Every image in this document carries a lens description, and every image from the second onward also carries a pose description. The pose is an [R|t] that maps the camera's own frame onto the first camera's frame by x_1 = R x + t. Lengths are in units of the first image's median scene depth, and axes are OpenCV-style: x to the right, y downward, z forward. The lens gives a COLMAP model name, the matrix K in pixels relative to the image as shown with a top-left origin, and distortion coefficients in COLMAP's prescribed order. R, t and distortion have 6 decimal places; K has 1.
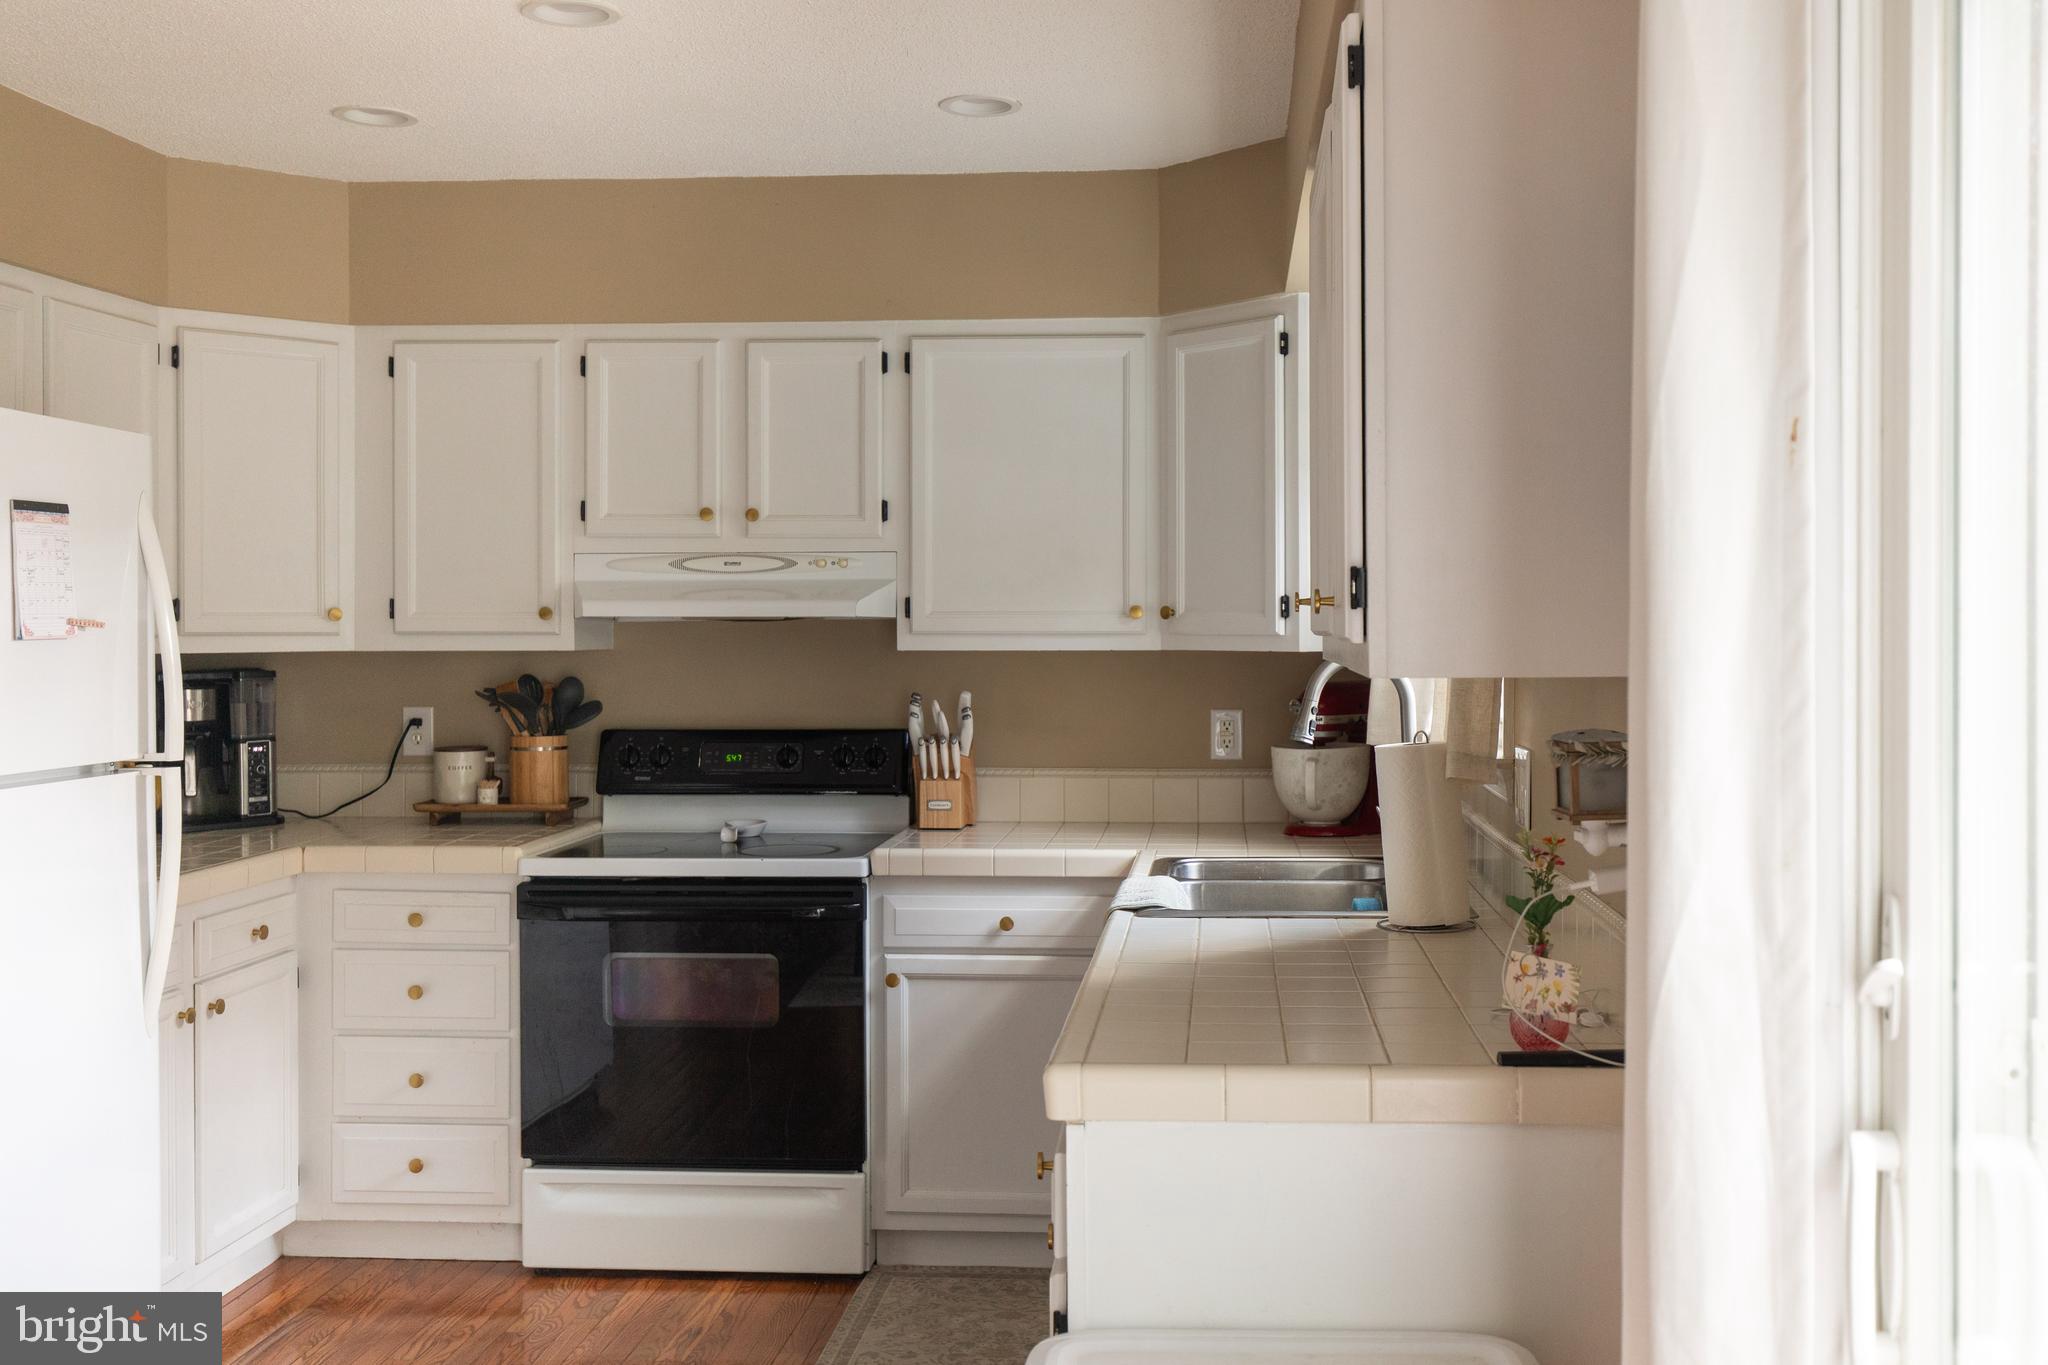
lens RADIAL K [[1993.2, 0, 1096.2], [0, 1993.2, 643.2], [0, 0, 1]] dist [0.000886, 0.002545]
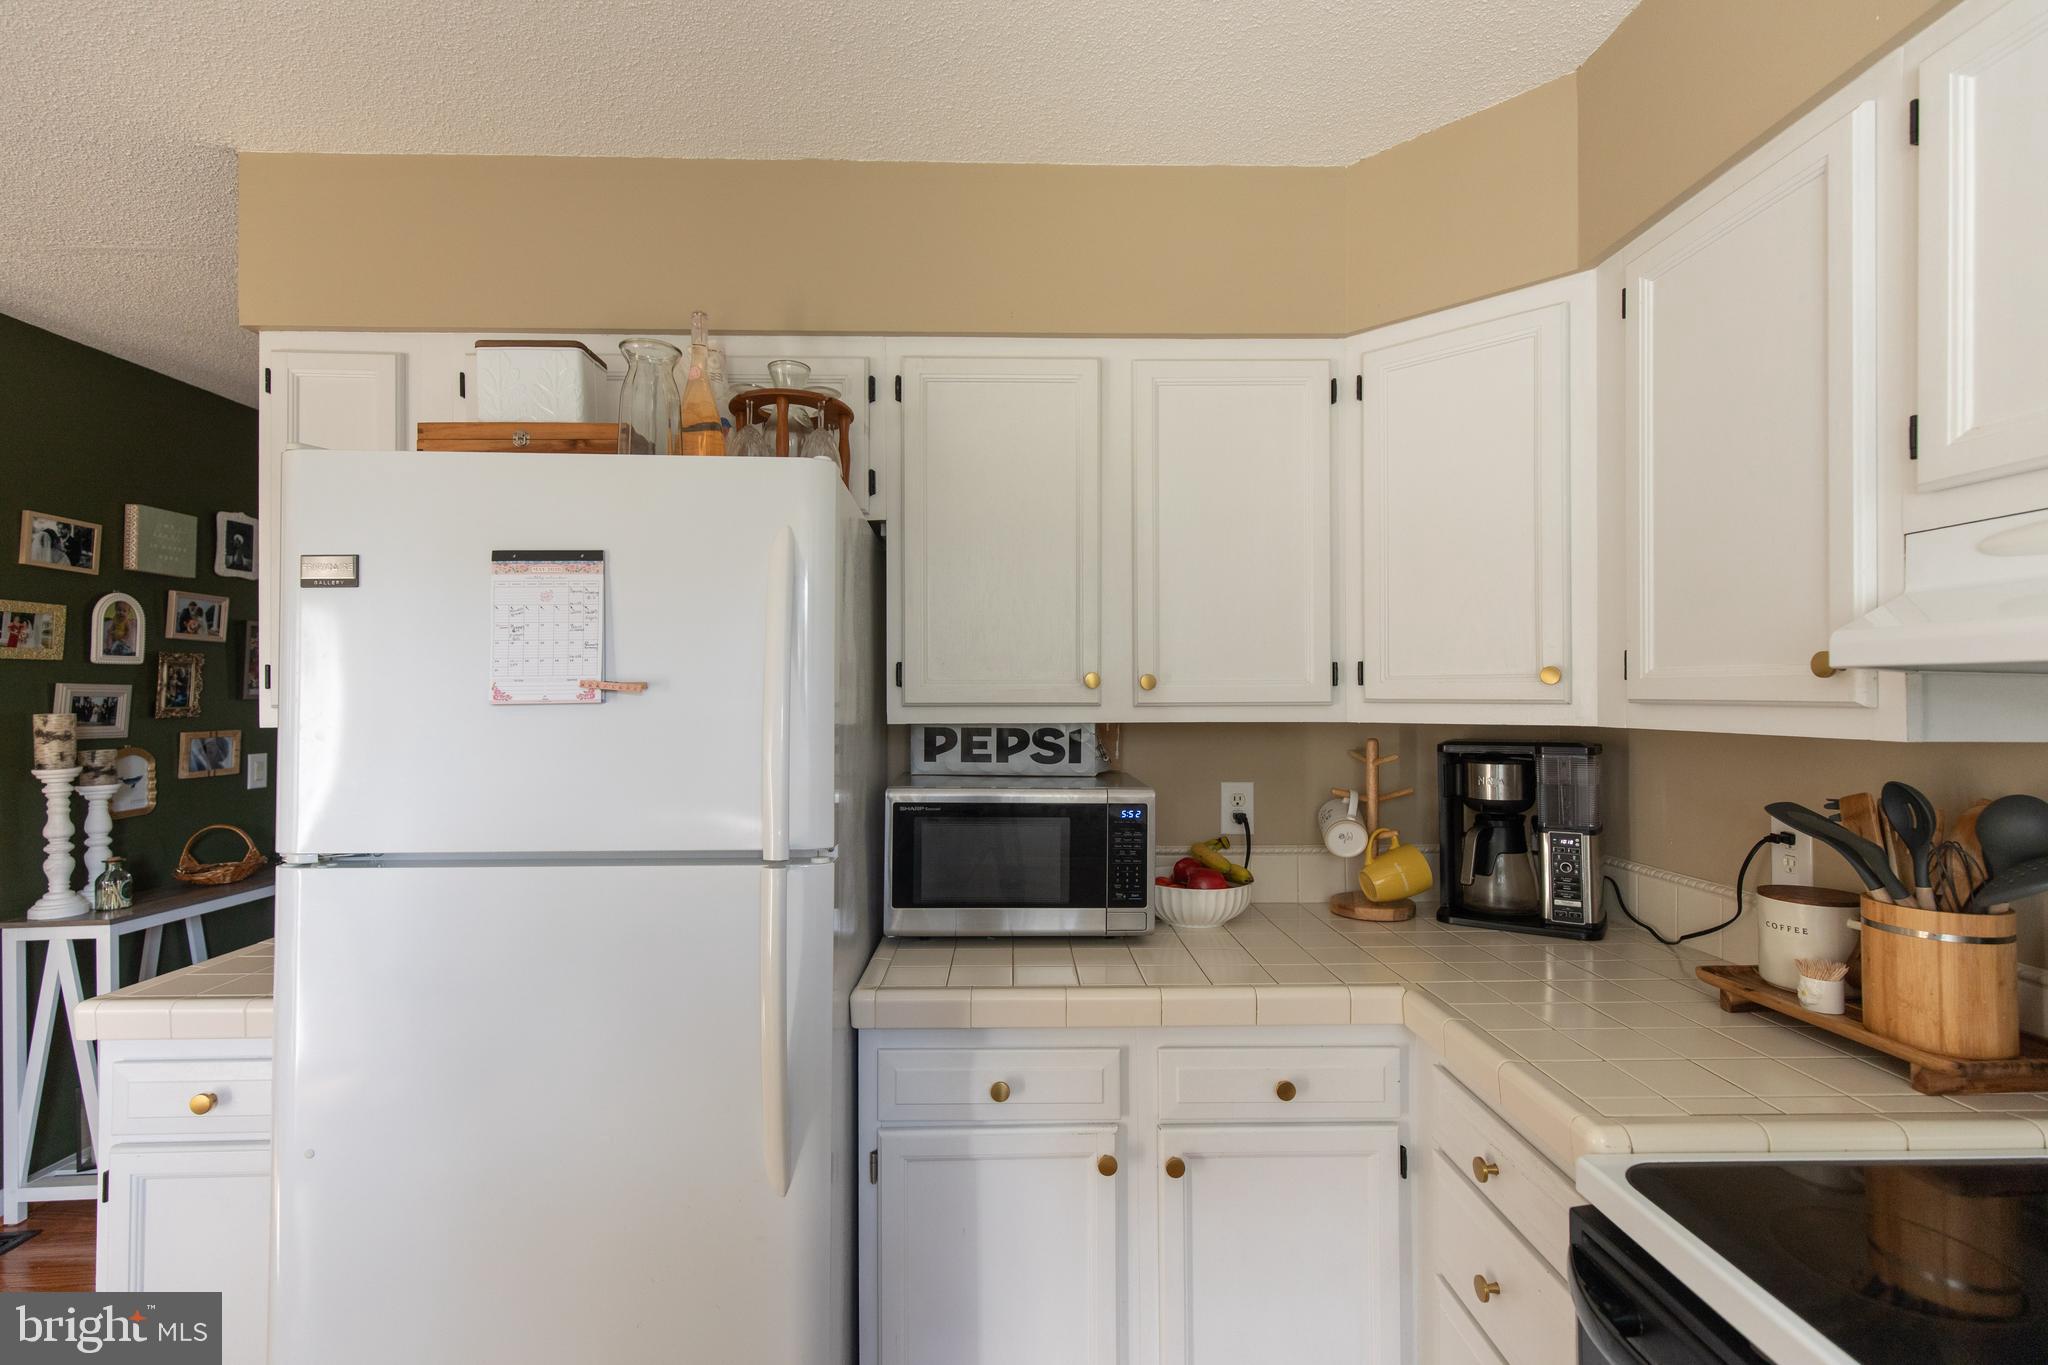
lens RADIAL K [[913.0, 0, 1025.4], [0, 913.0, 687.8], [0, 0, 1]] dist [-0.000121, -0.000382]
pose [[0.092026, -0.006904, -0.995733, -0.069456], [-0.010037, 0.999919, -0.007861, -0.005667], [0.995706, 0.010718, 0.091949, 0.785947]]
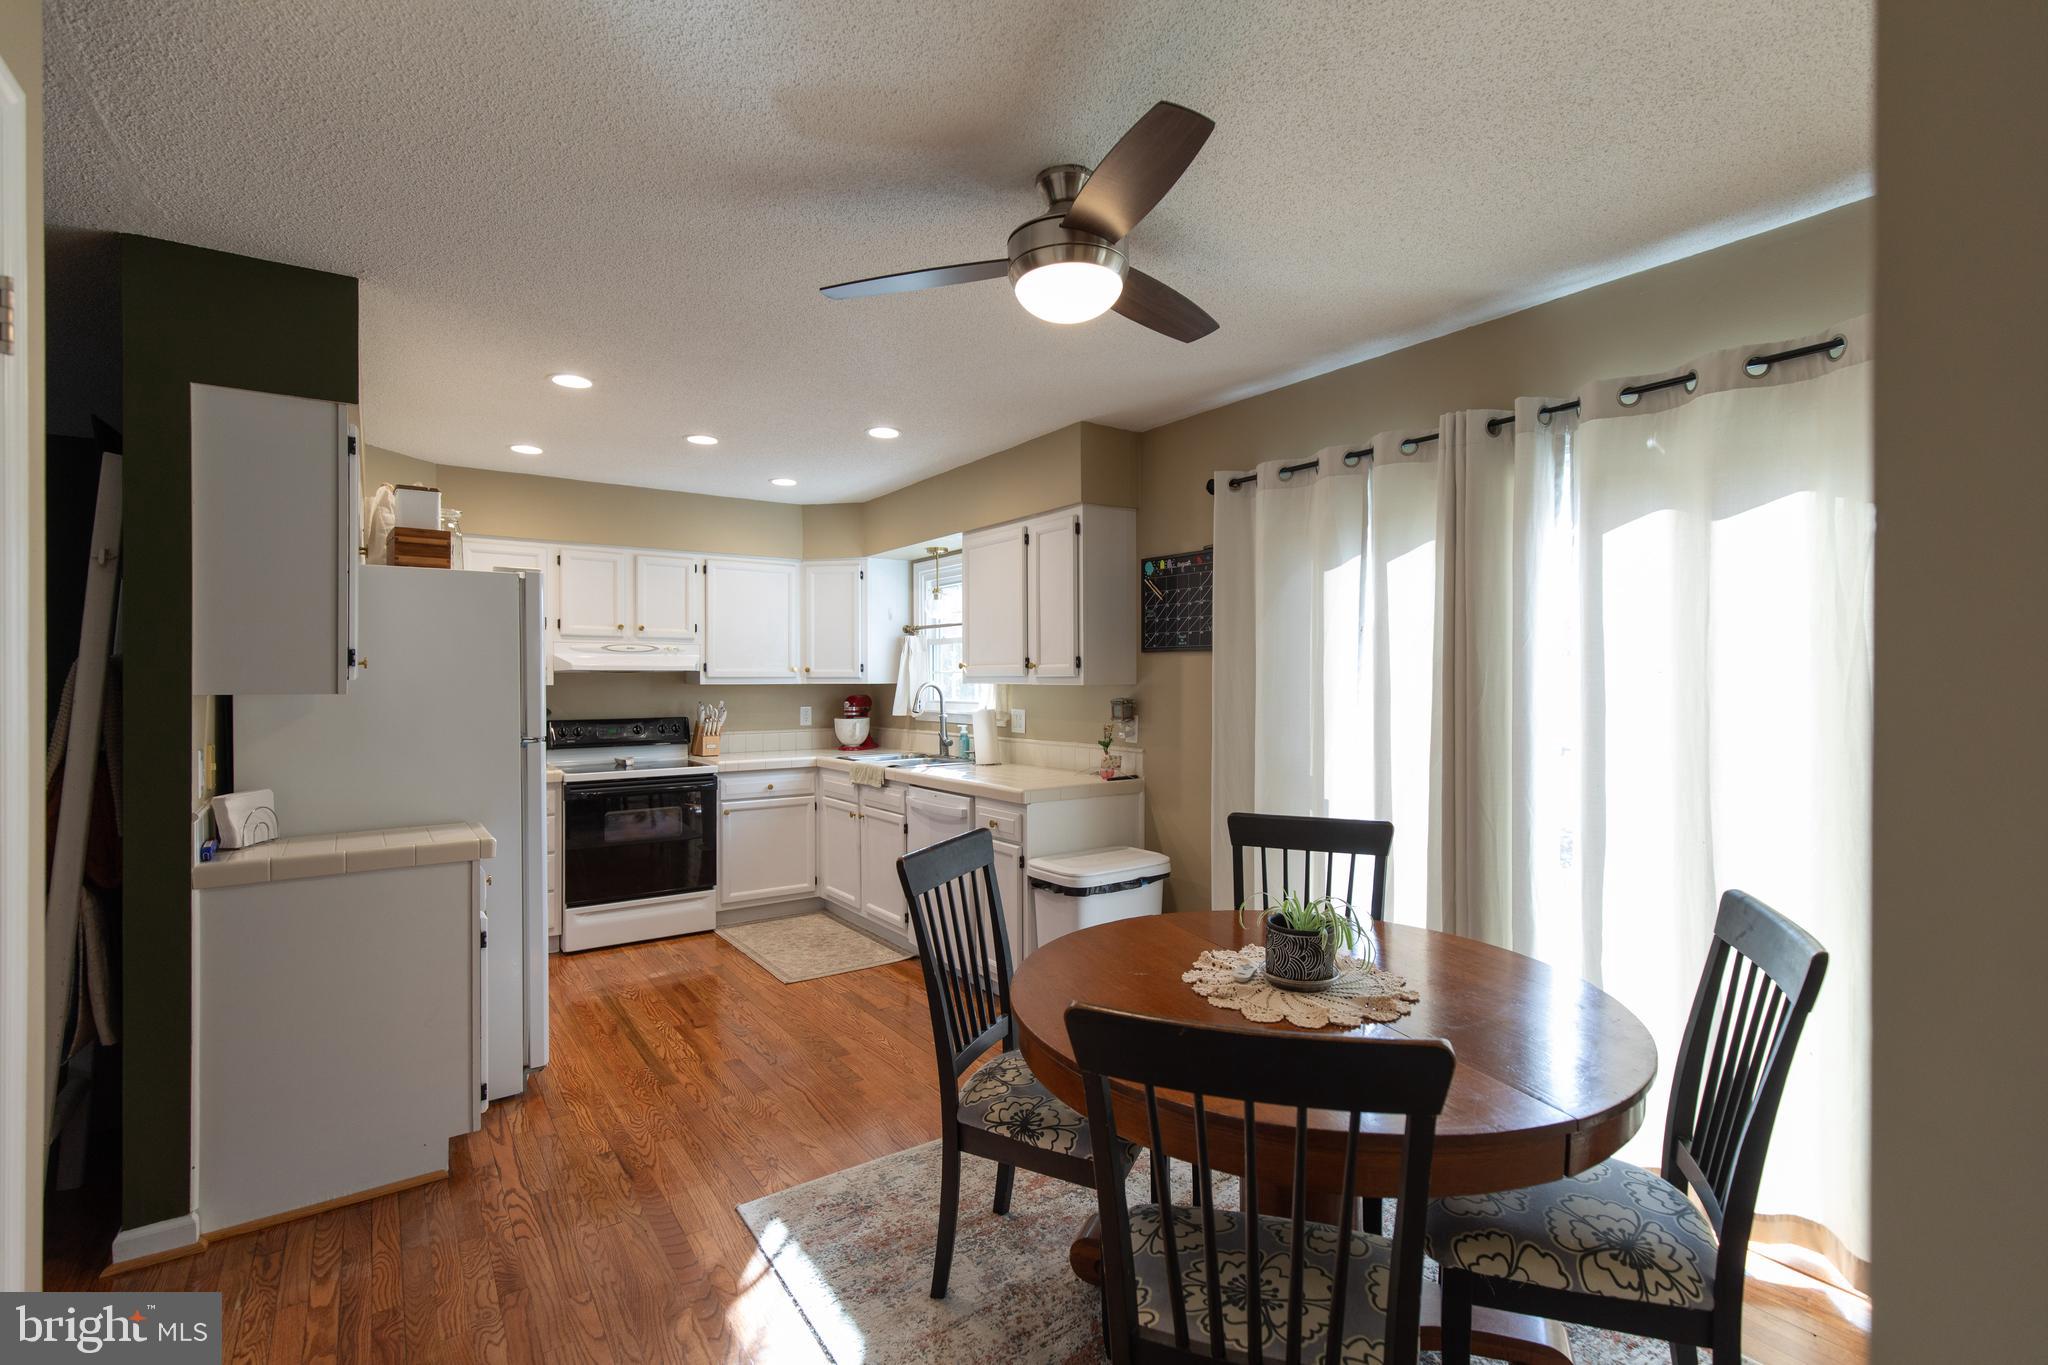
lens RADIAL K [[933.5, 0, 1027.6], [0, 933.5, 683.6], [0, 0, 1]] dist [0.007946, -0.001653]
pose [[0.778468, -0.002611, 0.627679, -0.515275], [0.007215, 0.999963, -0.004788, 0.010937], [-0.627643, 0.008256, 0.778458, -0.167348]]
